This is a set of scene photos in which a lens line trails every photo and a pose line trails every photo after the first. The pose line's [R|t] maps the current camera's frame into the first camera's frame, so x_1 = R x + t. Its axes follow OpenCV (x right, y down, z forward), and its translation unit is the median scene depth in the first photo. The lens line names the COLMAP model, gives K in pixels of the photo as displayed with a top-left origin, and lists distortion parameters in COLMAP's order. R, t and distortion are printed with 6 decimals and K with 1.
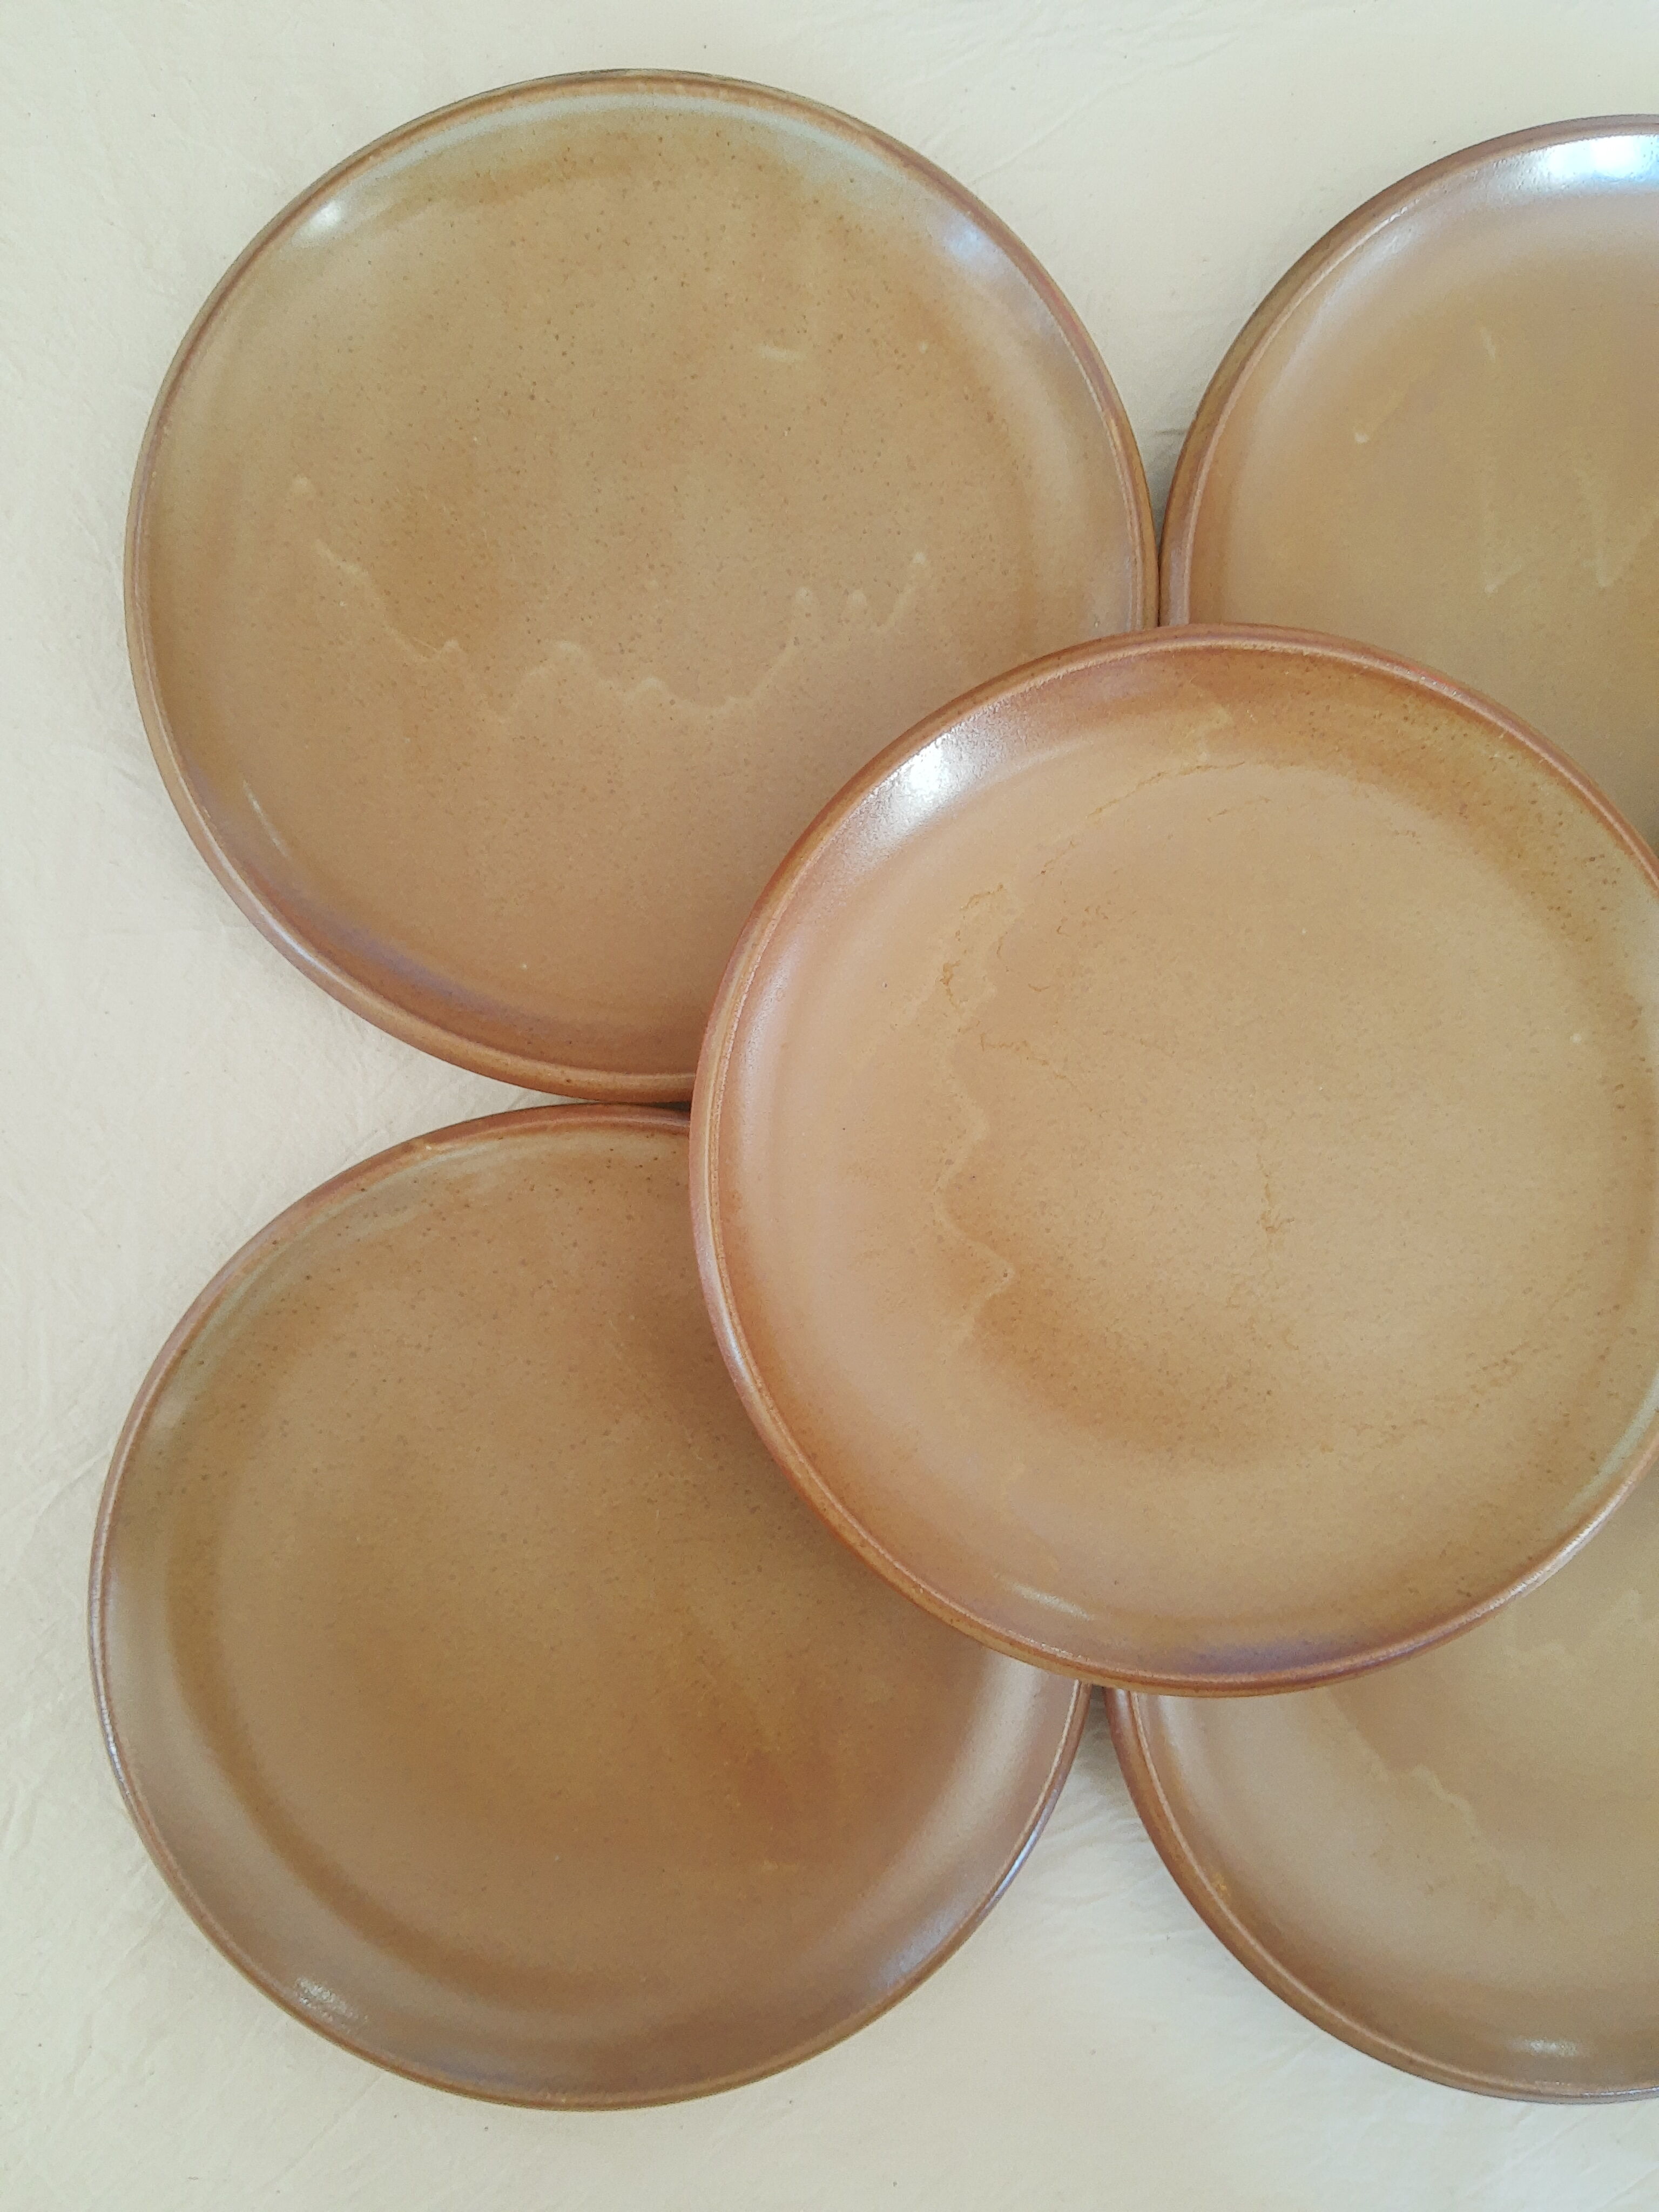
lens RADIAL K [[1666.8, 0, 819.7], [0, 1666.8, 1099.7], [0, 0, 1]] dist [-0.049221, 0.021822]
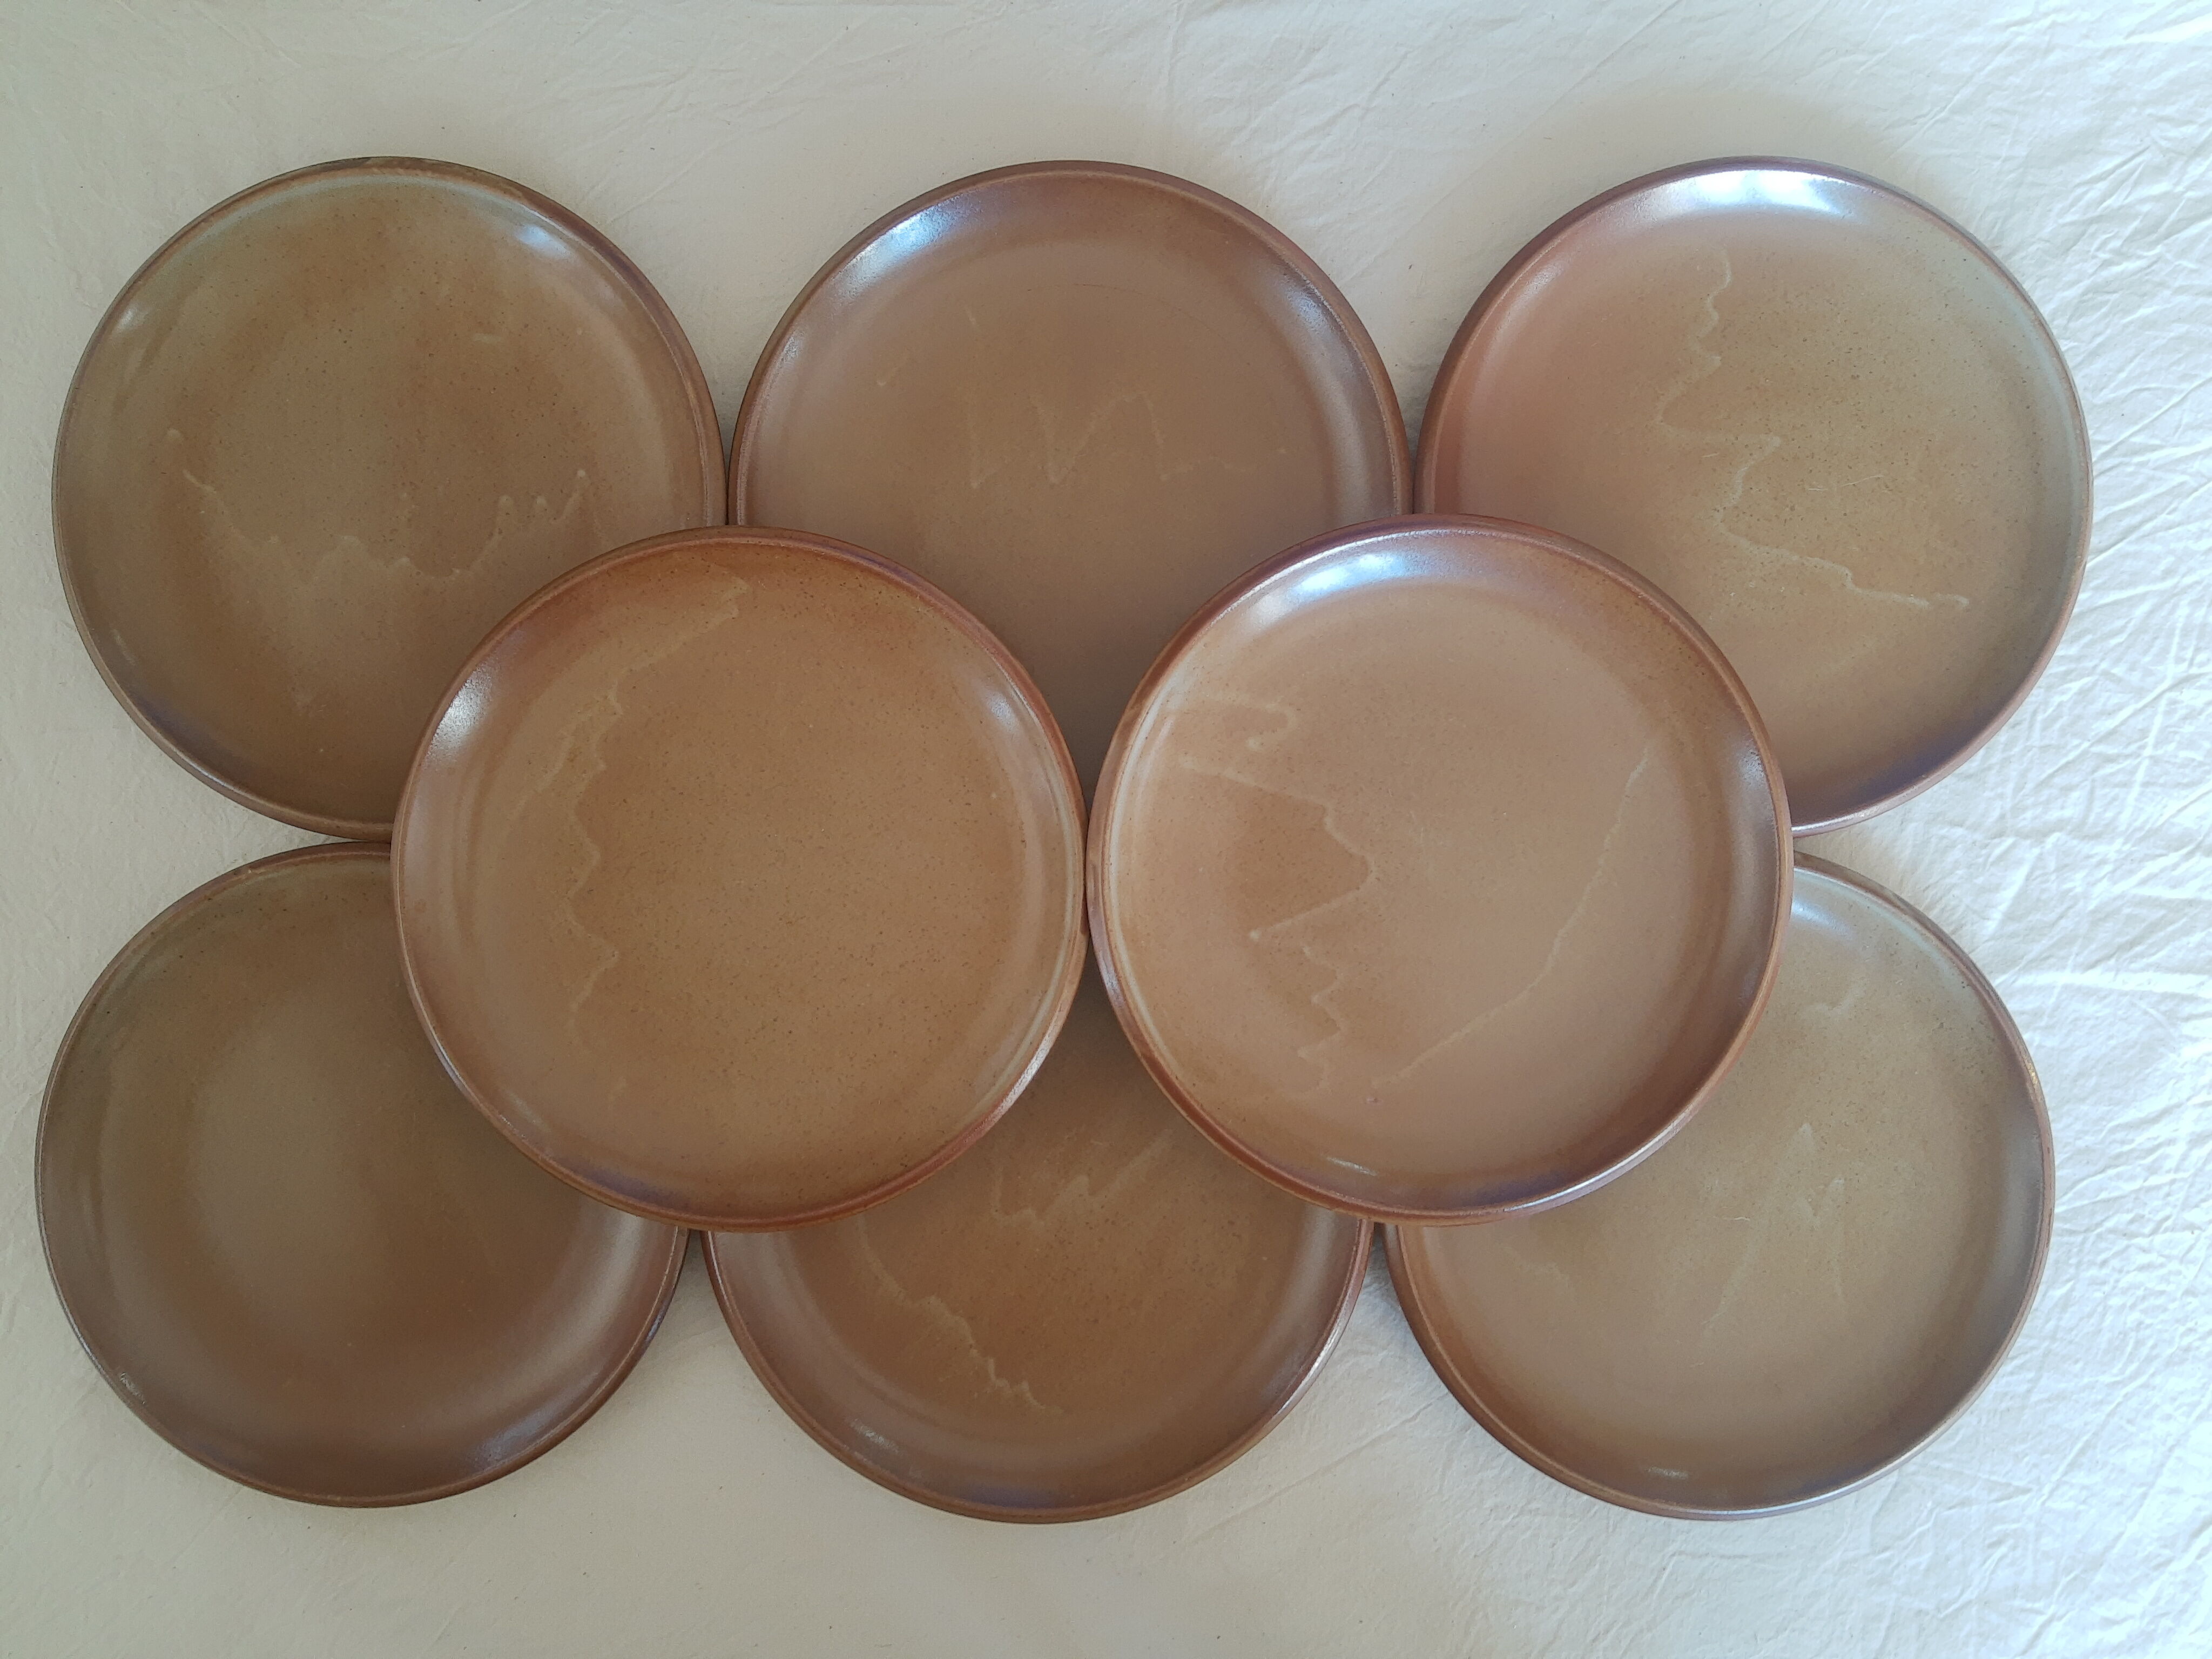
lens RADIAL K [[1666.8, 0, 1084.6], [0, 1666.8, 844.1], [0, 0, 1]] dist [-0.049221, 0.021822]
pose [[0.999438, -0.003808, -0.033299, 0.576924], [0.004108, 0.999951, 0.008955, -0.006909], [0.033264, -0.009086, 0.999405, -0.486088]]
